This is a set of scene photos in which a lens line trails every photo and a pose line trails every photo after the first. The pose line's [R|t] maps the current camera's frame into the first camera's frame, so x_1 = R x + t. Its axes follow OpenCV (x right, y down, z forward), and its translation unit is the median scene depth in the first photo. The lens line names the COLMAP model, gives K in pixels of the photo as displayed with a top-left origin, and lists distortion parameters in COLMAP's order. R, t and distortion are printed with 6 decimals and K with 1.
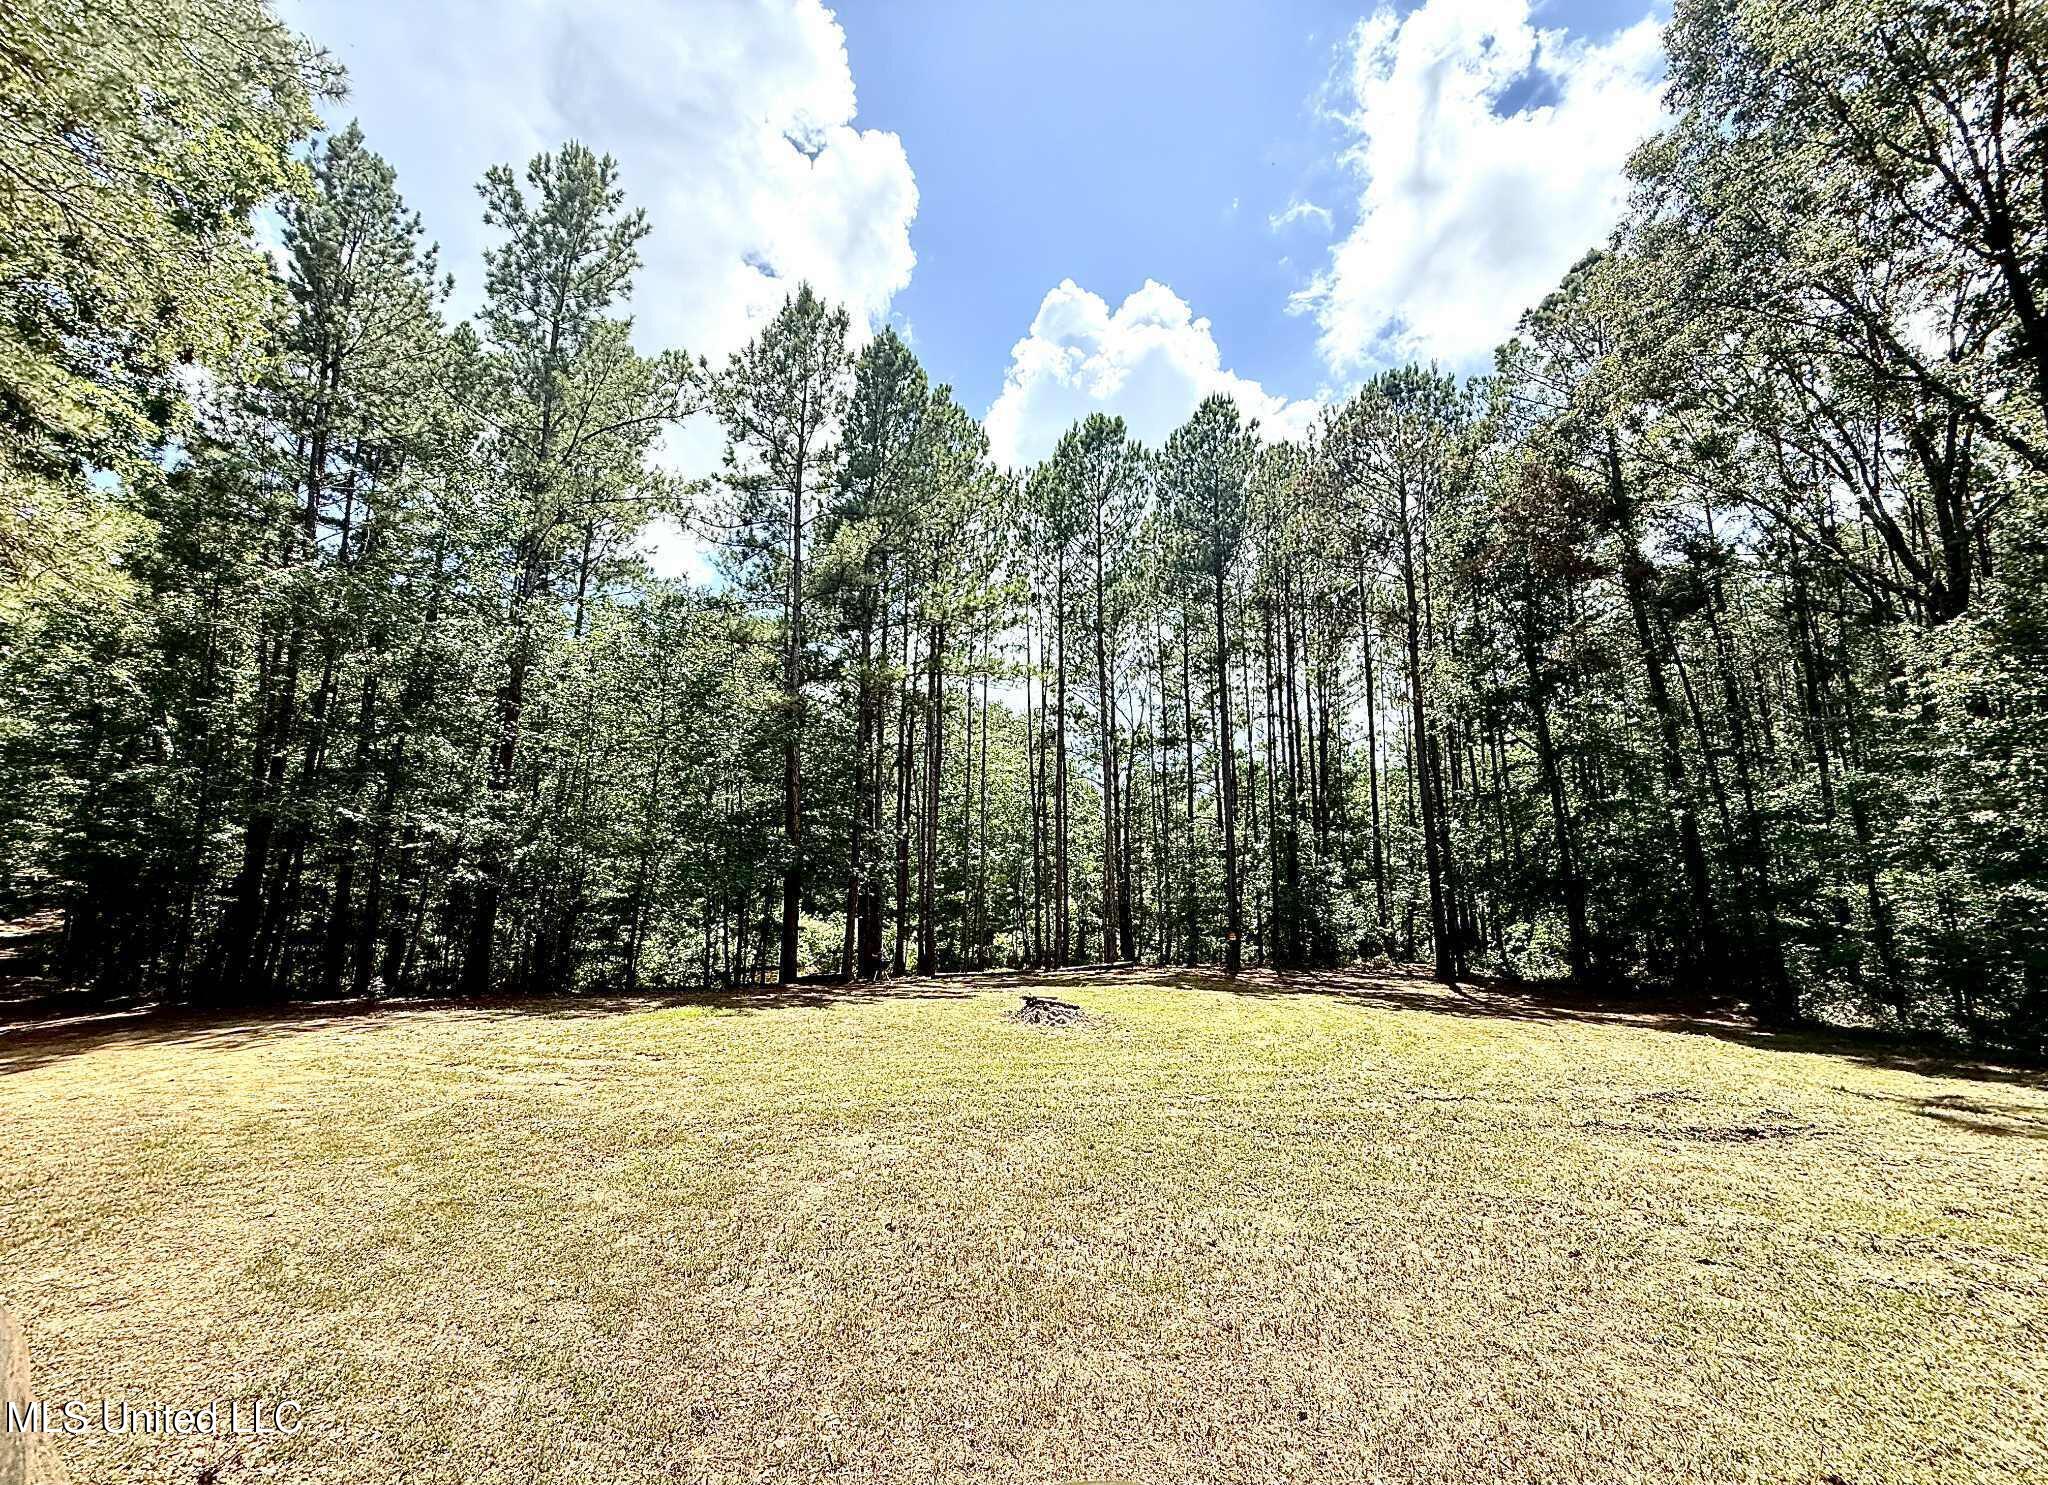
lens RADIAL K [[801.3, 0, 1024.0], [0, 801.3, 742.5], [0, 0, 1]] dist [-0.013352, 0.000099]
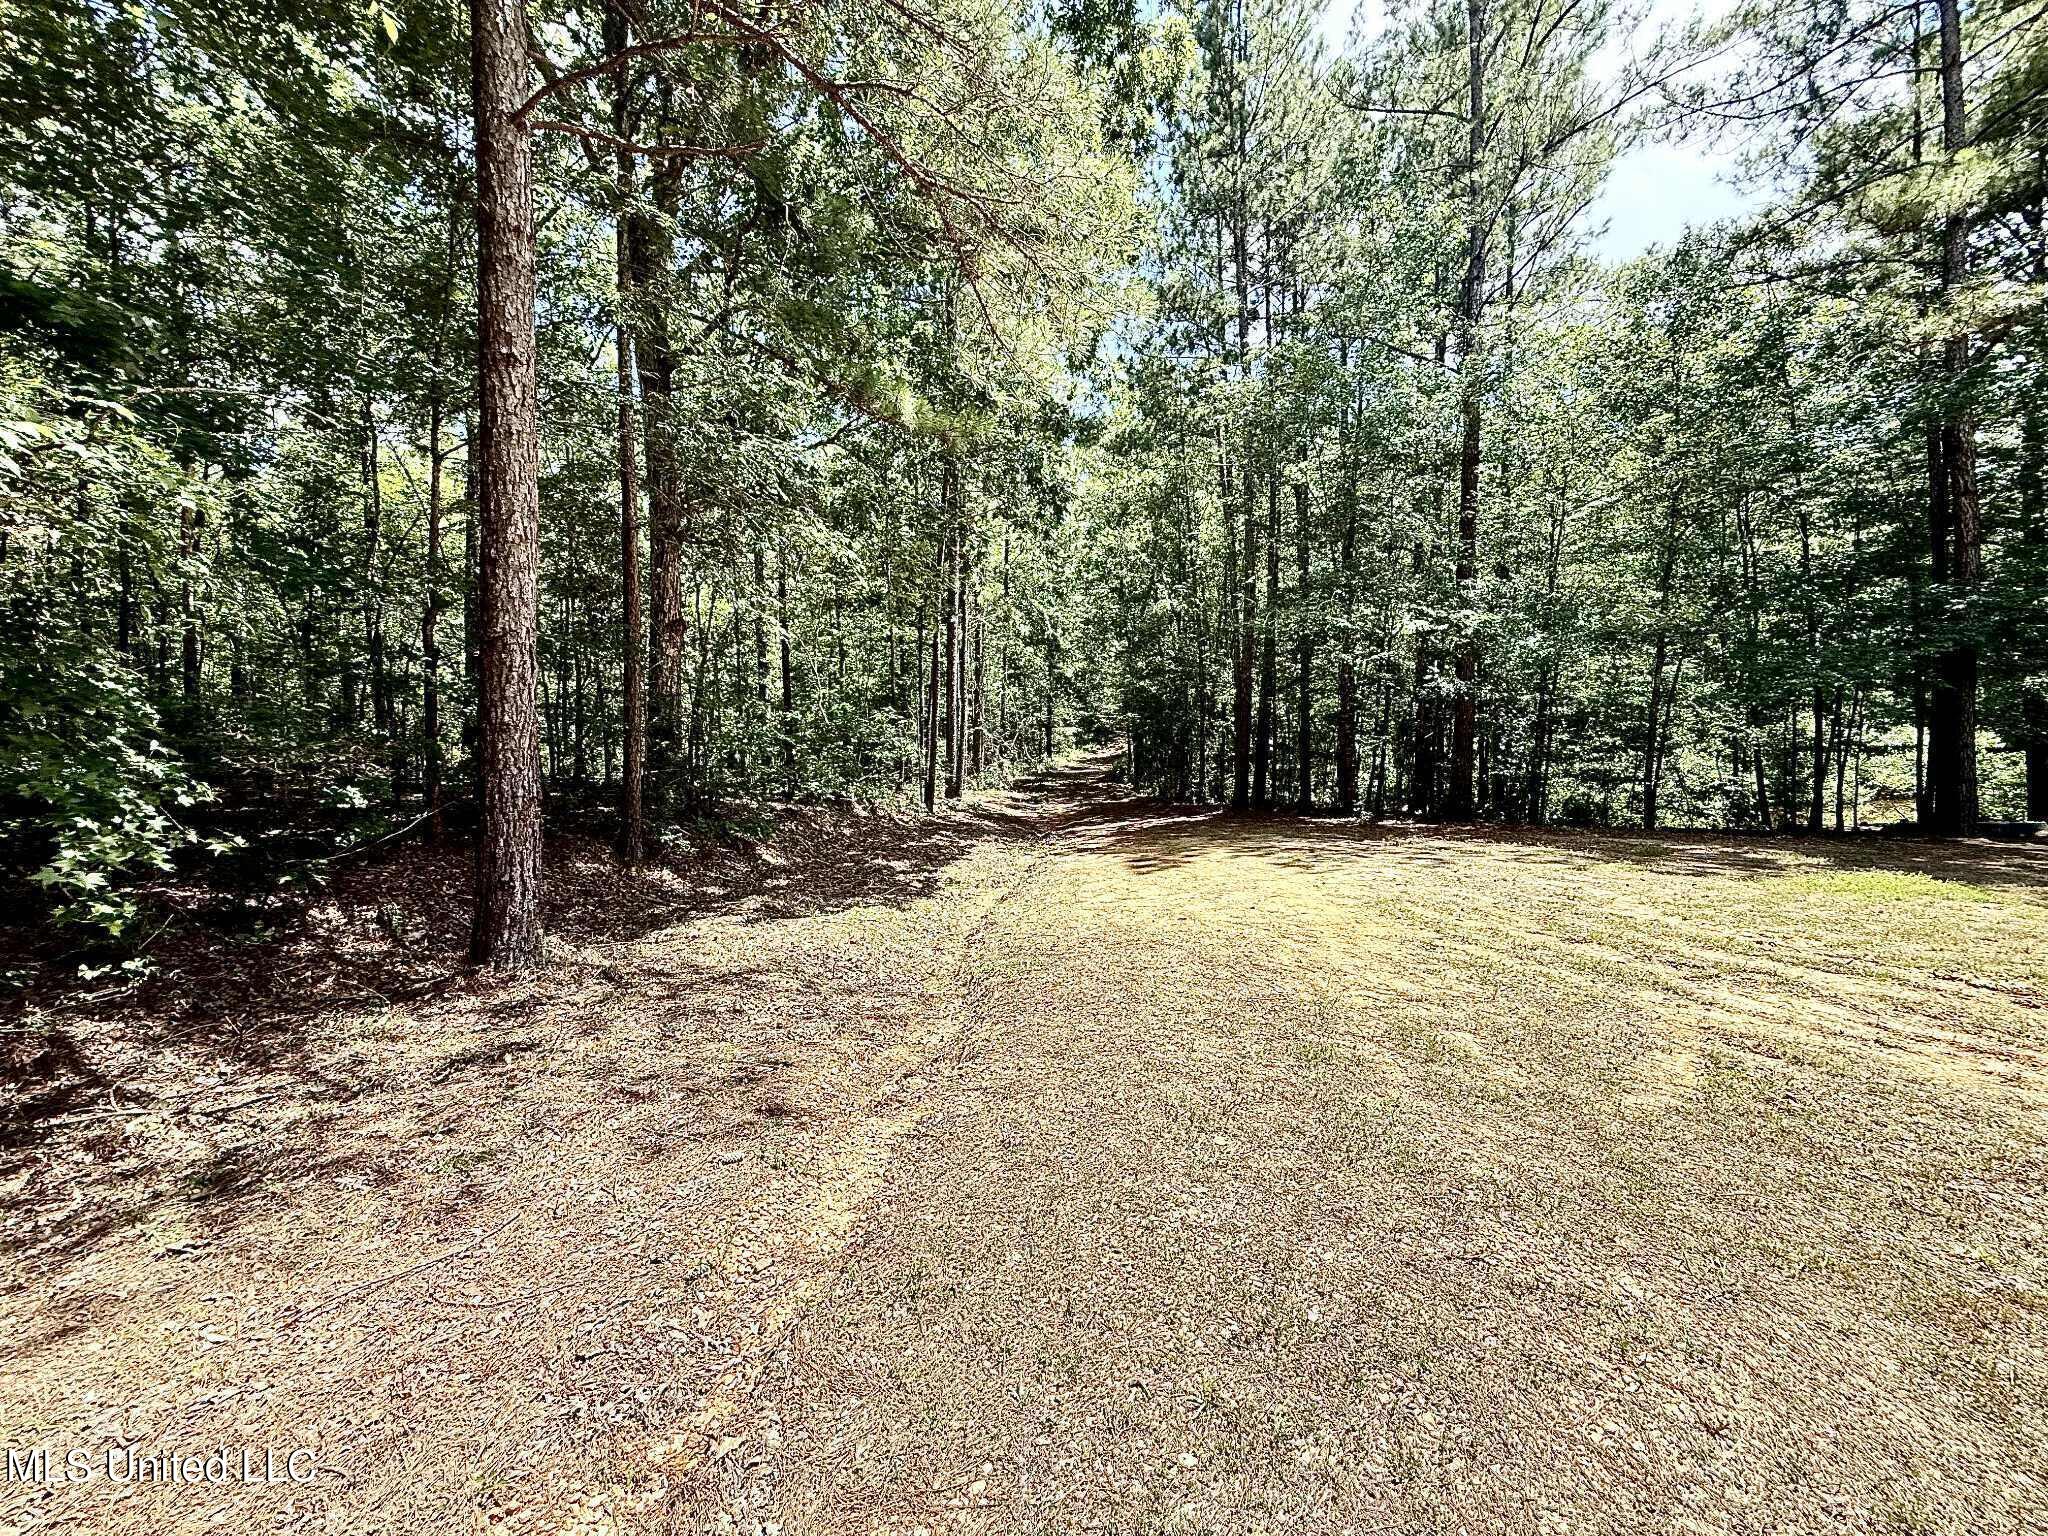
lens RADIAL K [[810.5, 0, 1024.0], [0, 810.5, 768.0], [0, 0, 1]] dist [0.001114, -0.000172]
pose [[0.541049, 0.023160, -0.840672, -0.153330], [0.182370, 0.972603, 0.144167, 0.034255], [0.820979, -0.231315, 0.522003, 0.111974]]
